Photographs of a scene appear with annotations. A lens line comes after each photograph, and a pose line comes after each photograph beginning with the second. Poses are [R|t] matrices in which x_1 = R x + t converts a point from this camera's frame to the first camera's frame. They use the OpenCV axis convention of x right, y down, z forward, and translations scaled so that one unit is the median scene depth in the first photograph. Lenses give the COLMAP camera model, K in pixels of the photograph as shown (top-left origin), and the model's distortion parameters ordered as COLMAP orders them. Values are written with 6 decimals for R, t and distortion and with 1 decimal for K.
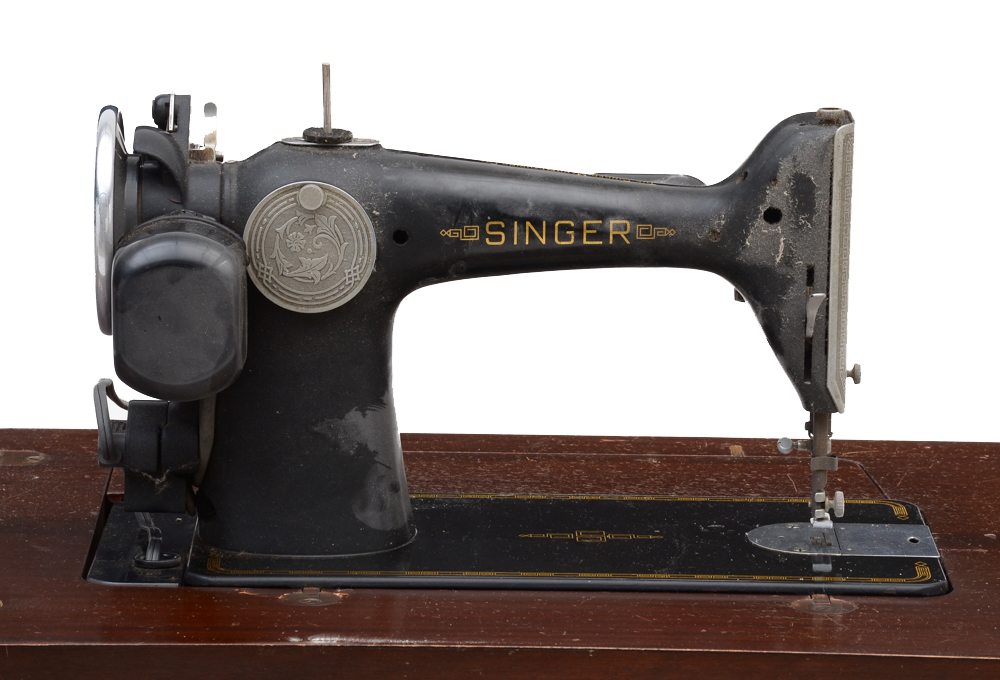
lens RADIAL K [[5015.8, 0, 503.9], [0, 5015.8, 339.7], [0, 0, 1]] dist [2.370573, 0.000000]
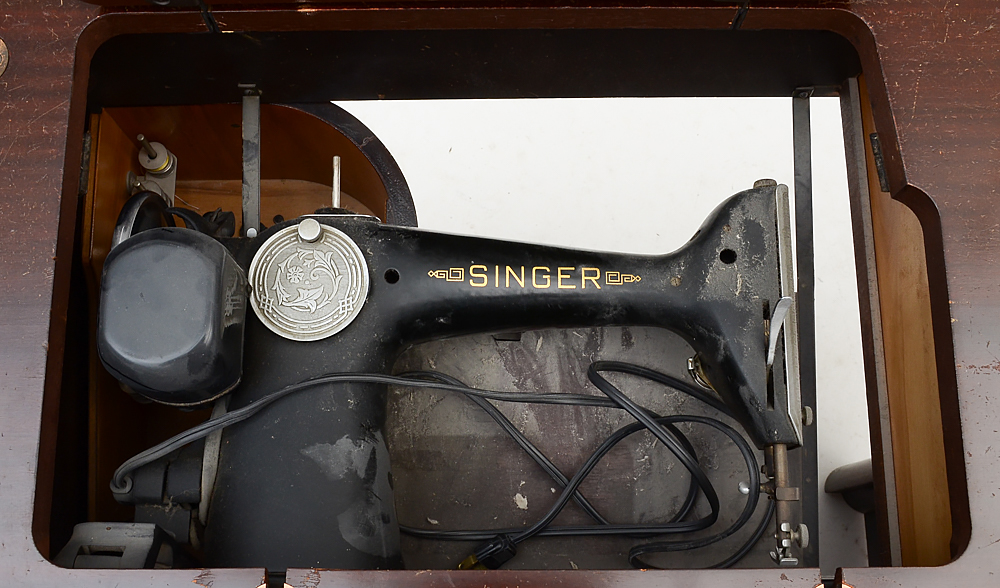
lens RADIAL K [[1187.8, 0, 490.6], [0, 1187.8, 294.6], [0, 0, 1]] dist [-0.038075, 0.000000]
pose [[0.999661, -0.012619, -0.022760, 0.006847], [0.001575, 0.902303, -0.431100, 0.095094], [0.025976, 0.430918, 0.902017, 0.767712]]
